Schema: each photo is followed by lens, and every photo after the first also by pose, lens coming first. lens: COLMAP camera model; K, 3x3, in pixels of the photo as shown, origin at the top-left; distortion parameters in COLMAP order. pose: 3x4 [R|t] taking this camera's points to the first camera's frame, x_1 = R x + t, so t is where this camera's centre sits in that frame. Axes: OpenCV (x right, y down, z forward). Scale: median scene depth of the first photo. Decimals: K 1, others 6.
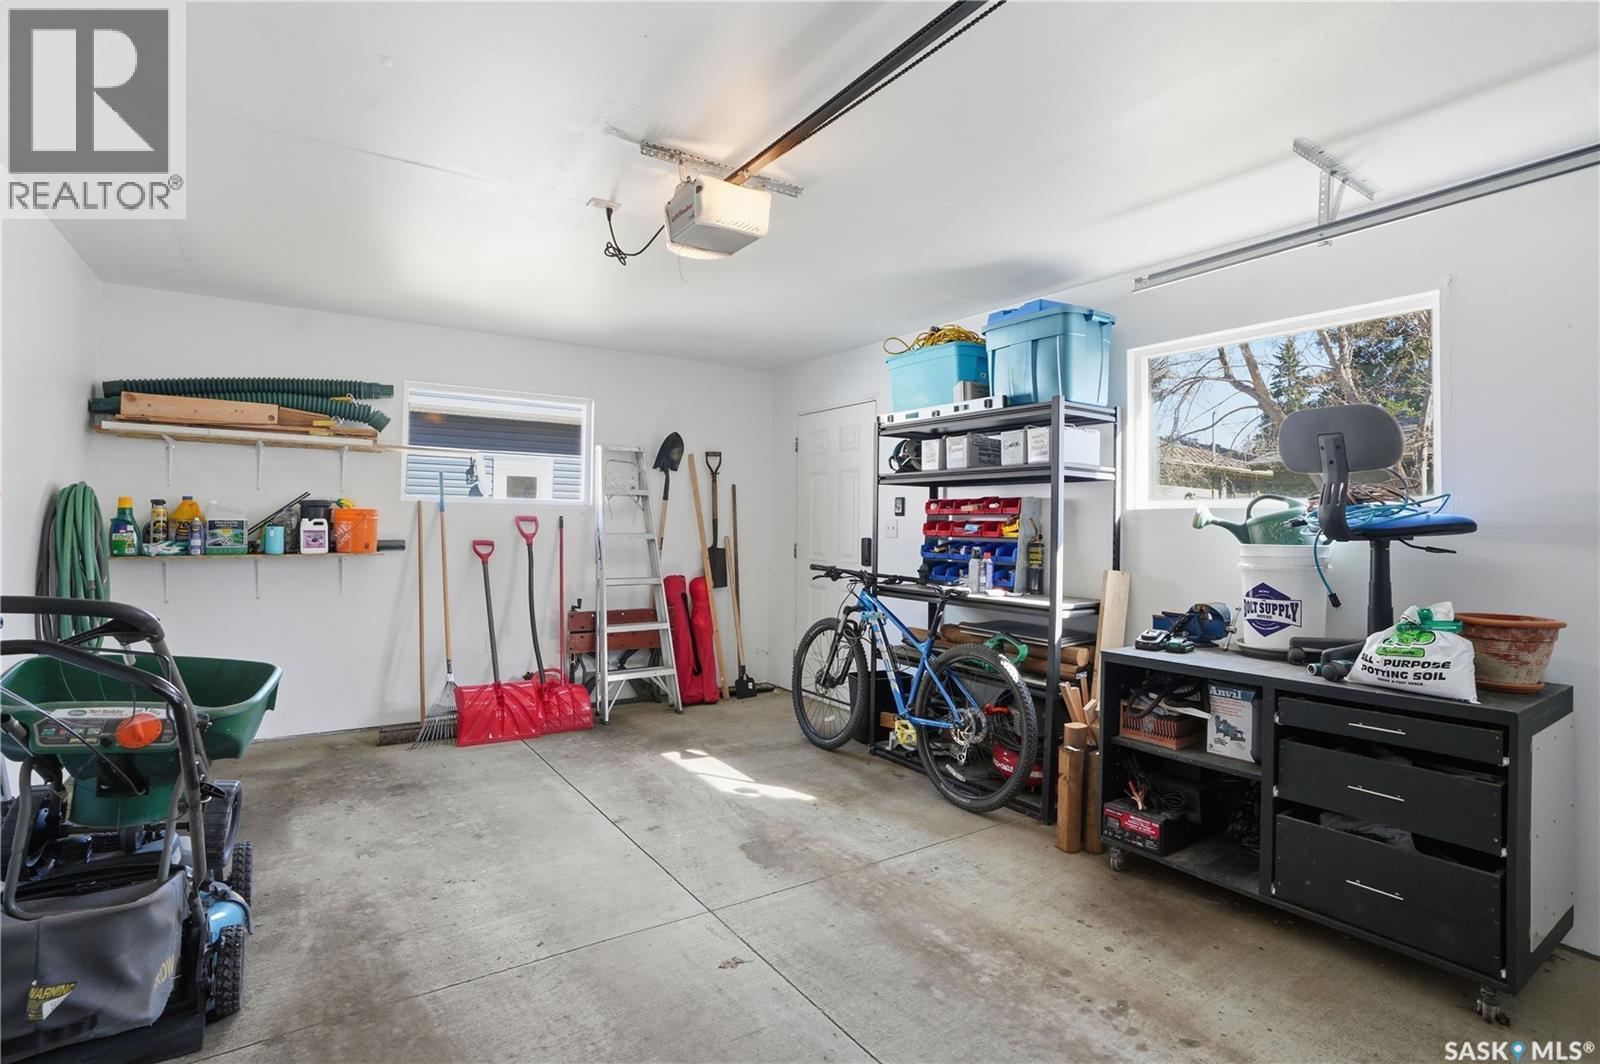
lens RADIAL K [[737.6, 0, 800.0], [0, 737.6, 532.0], [0, 0, 1]] dist [-0.073873, 0.031165]
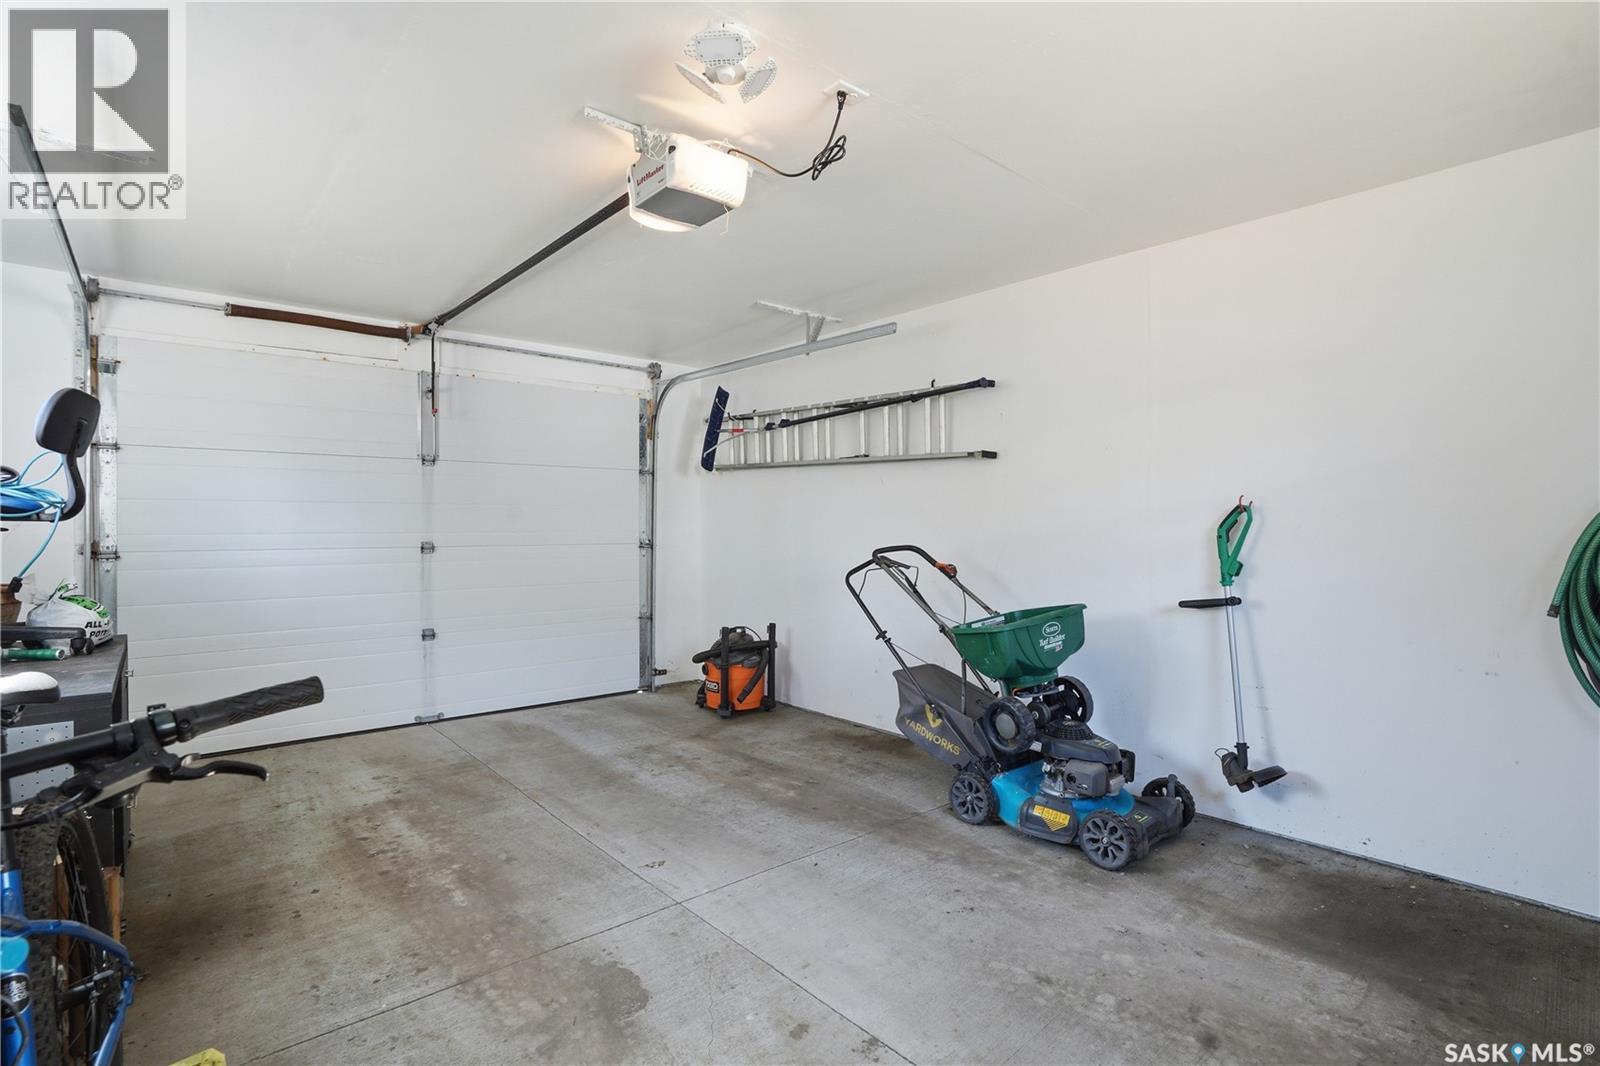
lens RADIAL K [[737.6, 0, 800.0], [0, 737.6, 533.0], [0, 0, 1]] dist [-0.073873, 0.031165]
pose [[-0.992425, -0.014427, -0.122005, -0.163184], [-0.016739, 0.999699, 0.017940, -0.007164], [0.121710, 0.019847, -0.992367, 2.032964]]
